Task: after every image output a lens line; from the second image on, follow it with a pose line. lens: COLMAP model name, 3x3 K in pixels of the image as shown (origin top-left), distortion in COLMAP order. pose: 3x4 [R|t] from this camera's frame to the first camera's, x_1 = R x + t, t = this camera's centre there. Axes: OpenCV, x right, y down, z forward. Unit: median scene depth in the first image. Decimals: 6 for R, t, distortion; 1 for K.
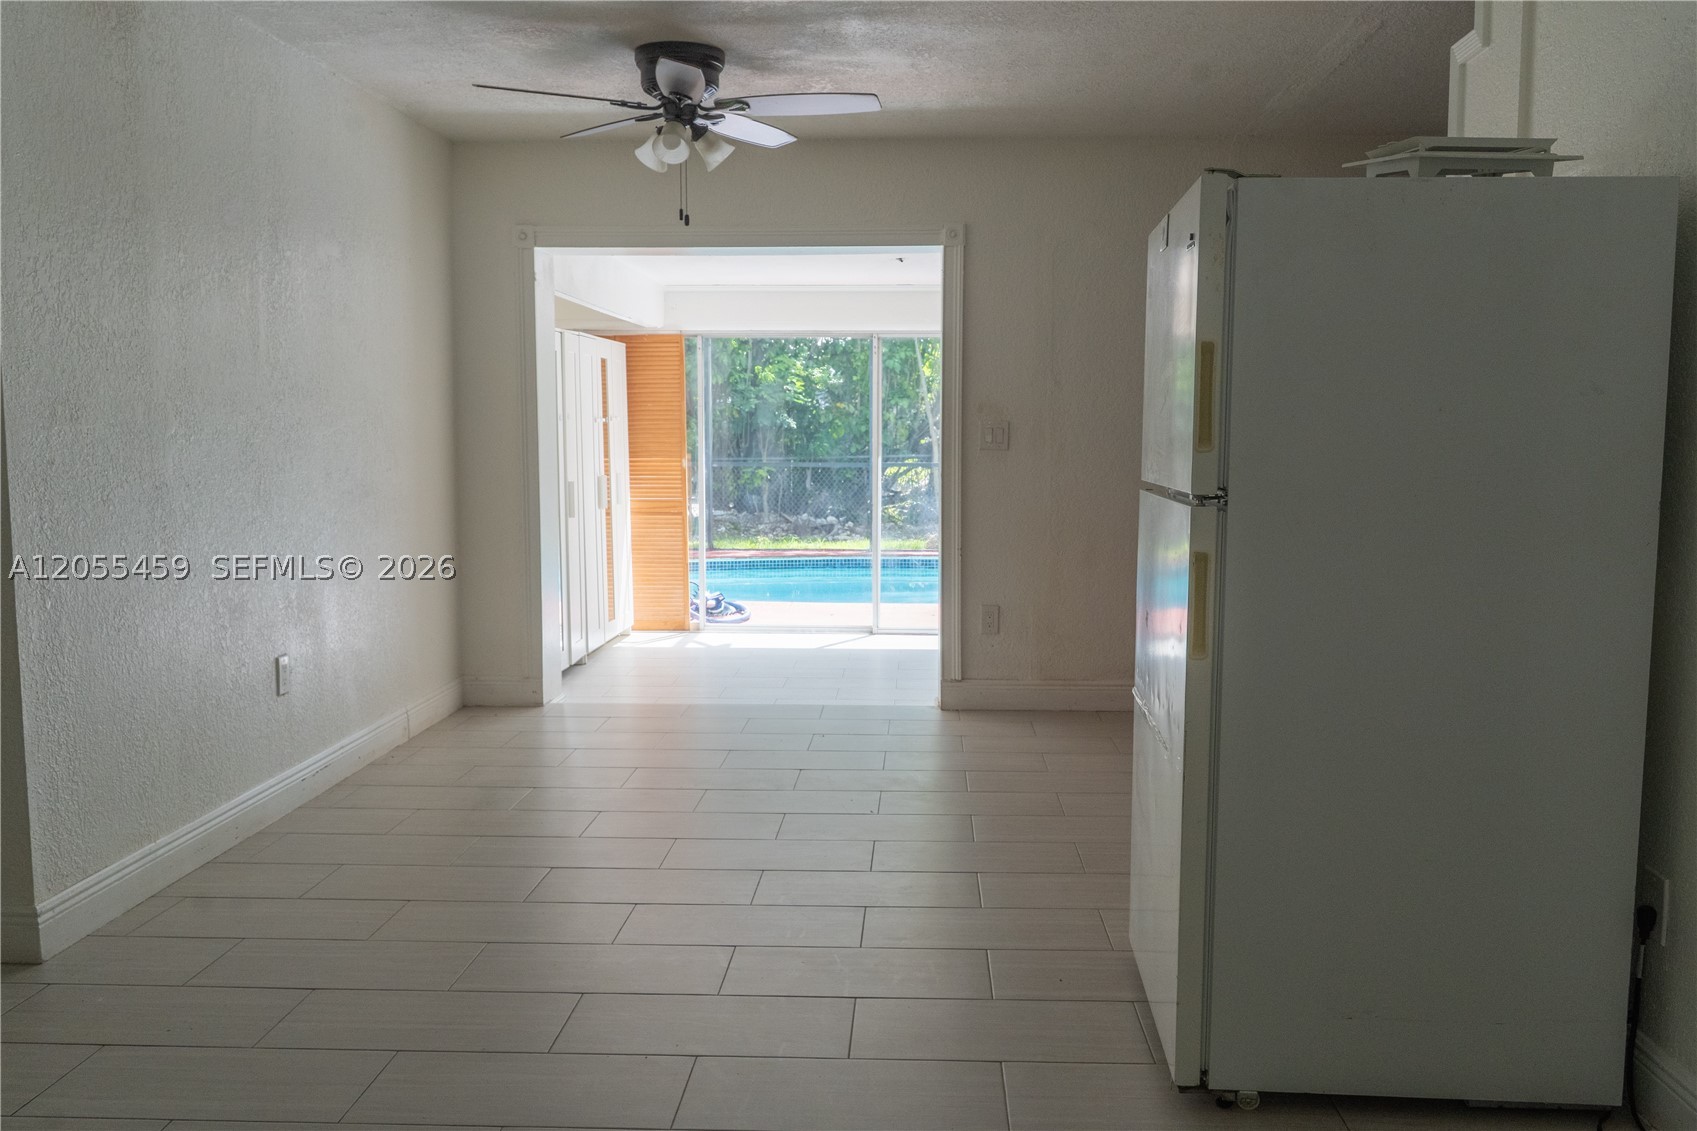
lens RADIAL K [[1367.1, 0, 848.5], [0, 1367.1, 565.5], [0, 0, 1]] dist [0.003251, -0.001677]
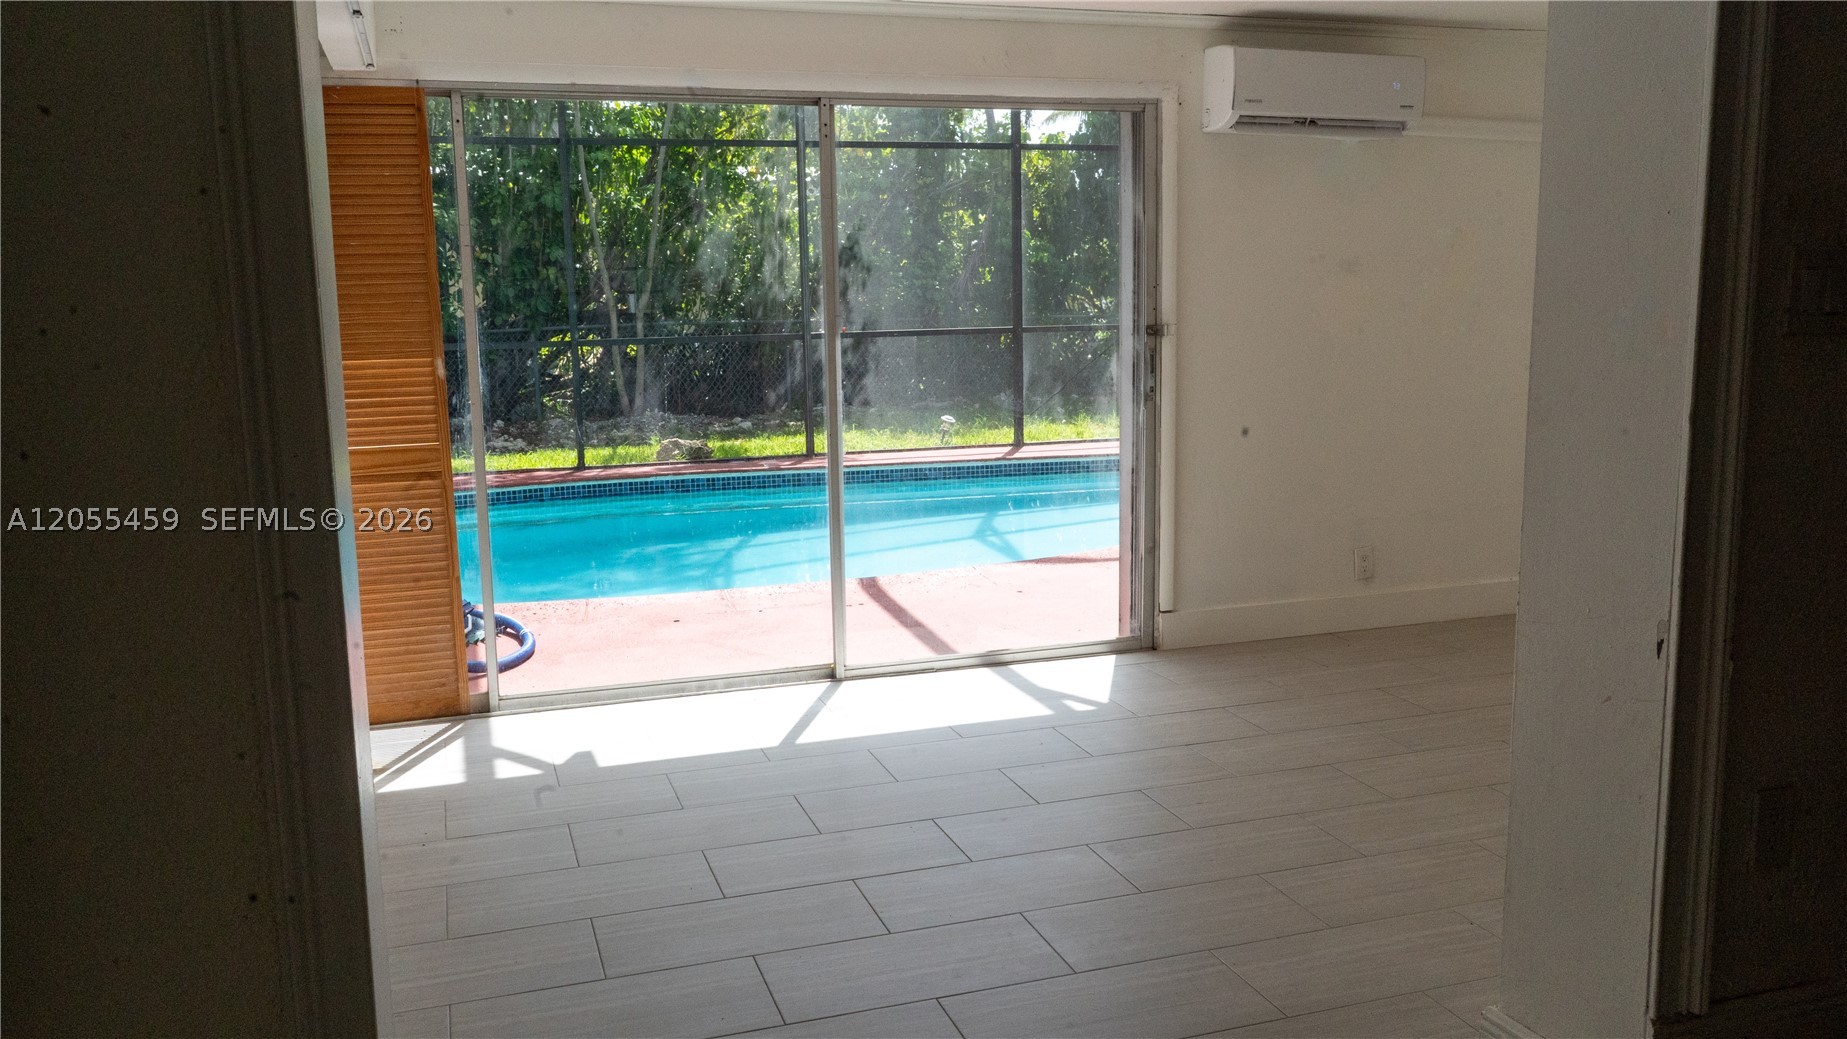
lens RADIAL K [[1466.7, 0, 923.5], [0, 1466.7, 519.5], [0, 0, 1]] dist [-0.004647, 0.001902]
pose [[0.938586, -0.074498, 0.336906, -0.142112], [0.055334, 0.996275, 0.066145, -0.048576], [-0.340579, -0.043441, 0.939212, 0.483940]]
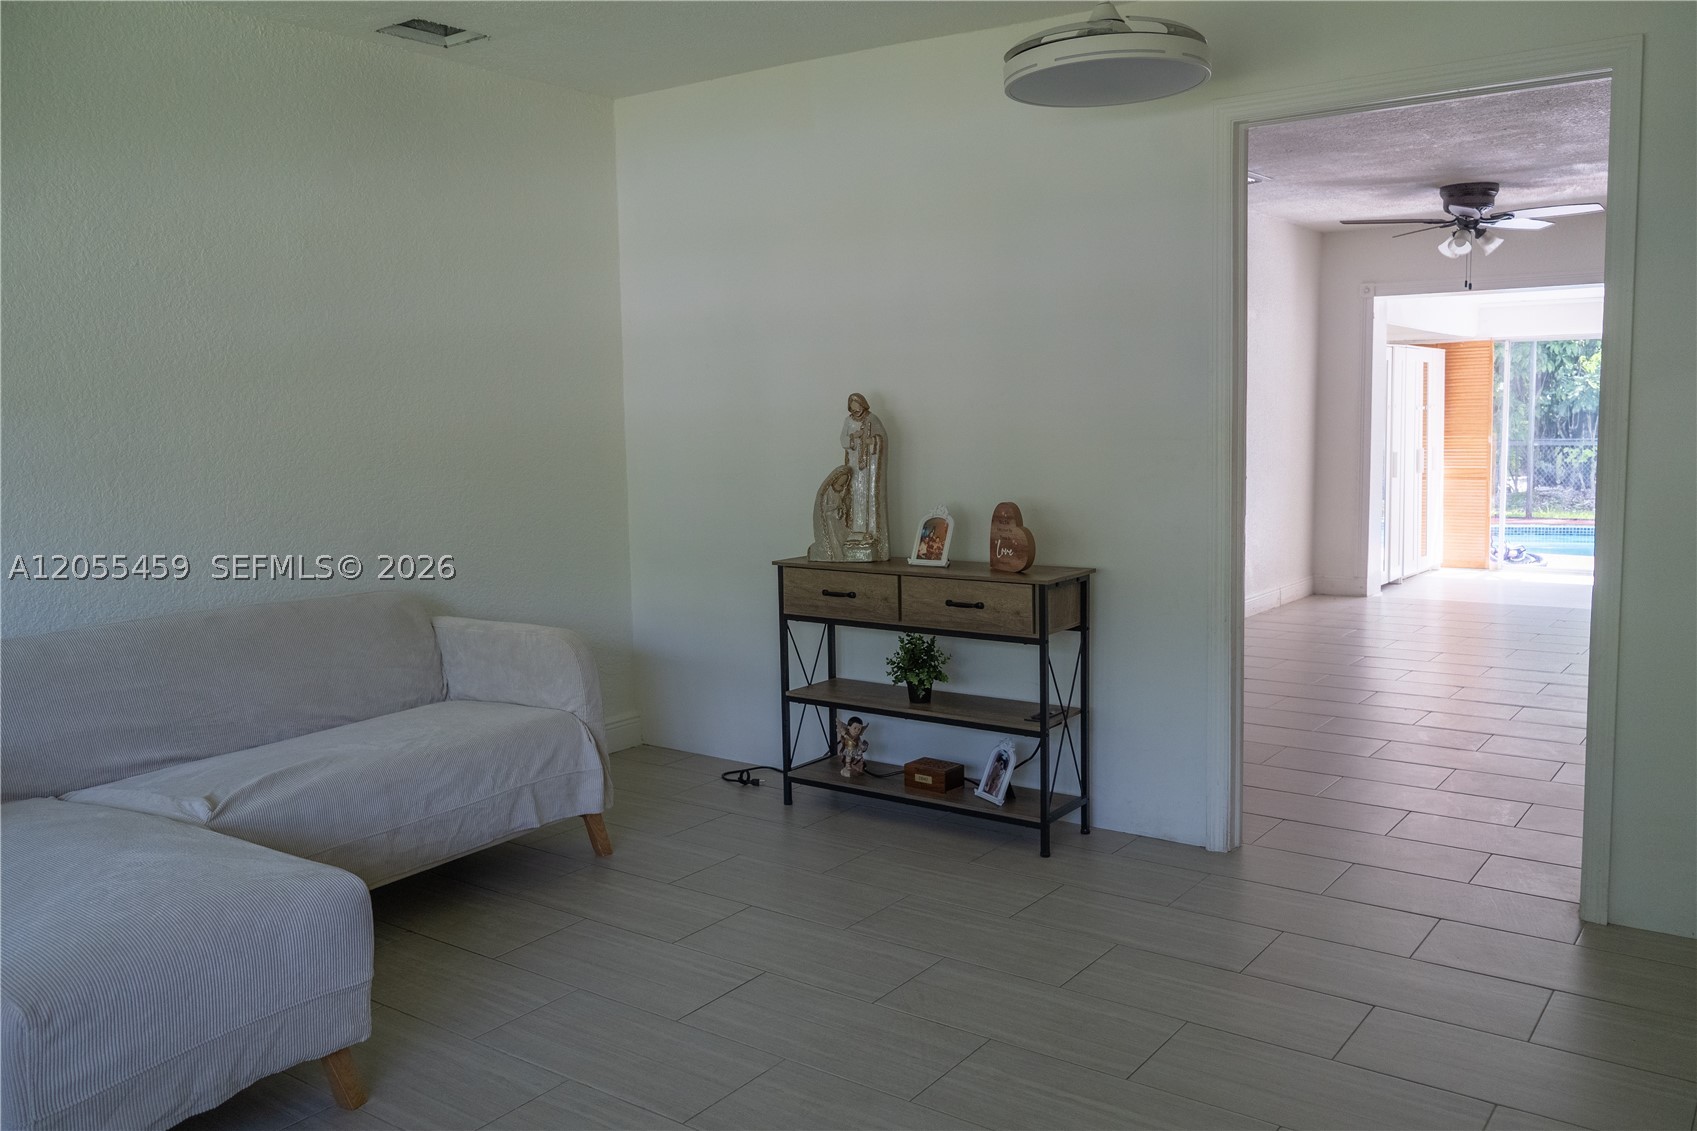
lens RADIAL K [[1367.1, 0, 848.5], [0, 1367.1, 565.5], [0, 0, 1]] dist [0.003251, -0.001677]
pose [[0.830422, 0.042743, -0.555492, 0.106843], [-0.038008, 0.999076, 0.020056, 0.044047], [0.555836, 0.004459, 0.831280, -0.441061]]
